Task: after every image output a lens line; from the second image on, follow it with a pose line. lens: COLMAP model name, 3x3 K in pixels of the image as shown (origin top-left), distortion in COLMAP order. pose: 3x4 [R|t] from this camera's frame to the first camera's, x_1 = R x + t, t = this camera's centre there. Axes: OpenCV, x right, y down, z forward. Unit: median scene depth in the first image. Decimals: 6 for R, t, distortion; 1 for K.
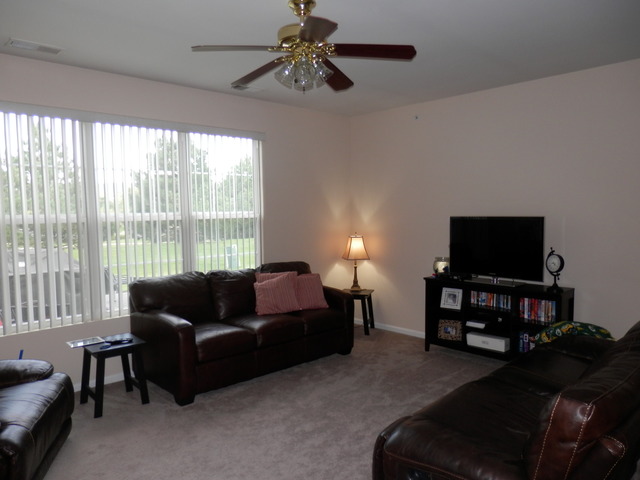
lens RADIAL K [[472.0, 0, 320.0], [0, 472.0, 240.0], [0, 0, 1]] dist [-0.063036, 0.161421]
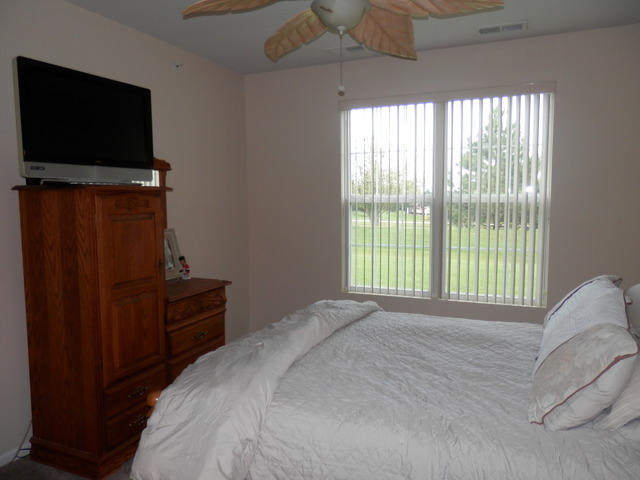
lens RADIAL K [[472.0, 0, 320.0], [0, 472.0, 240.0], [0, 0, 1]] dist [-0.063036, 0.161421]
pose [[0.382915, 0.110694, -0.917128, 0.328475], [-0.060253, 0.993674, 0.094776, -0.033797], [0.921817, 0.018969, 0.387162, 0.339906]]
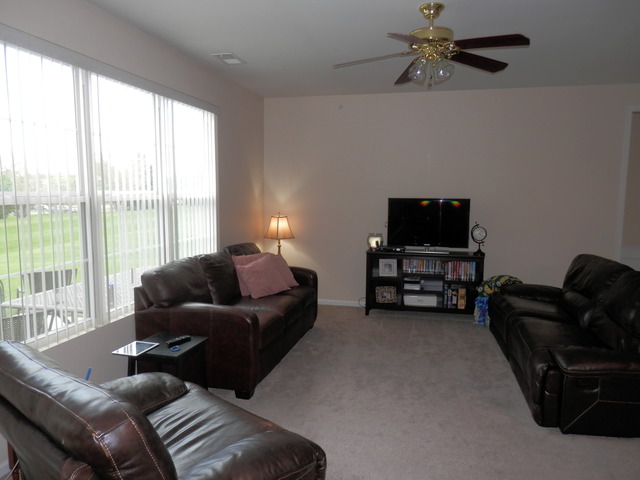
lens RADIAL K [[472.0, 0, 320.0], [0, 472.0, 240.0], [0, 0, 1]] dist [-0.063036, 0.161421]
pose [[0.834465, -0.041138, 0.549523, -0.521097], [0.017341, 0.998676, 0.048429, -0.005059], [-0.550788, -0.030883, 0.834074, 0.115230]]
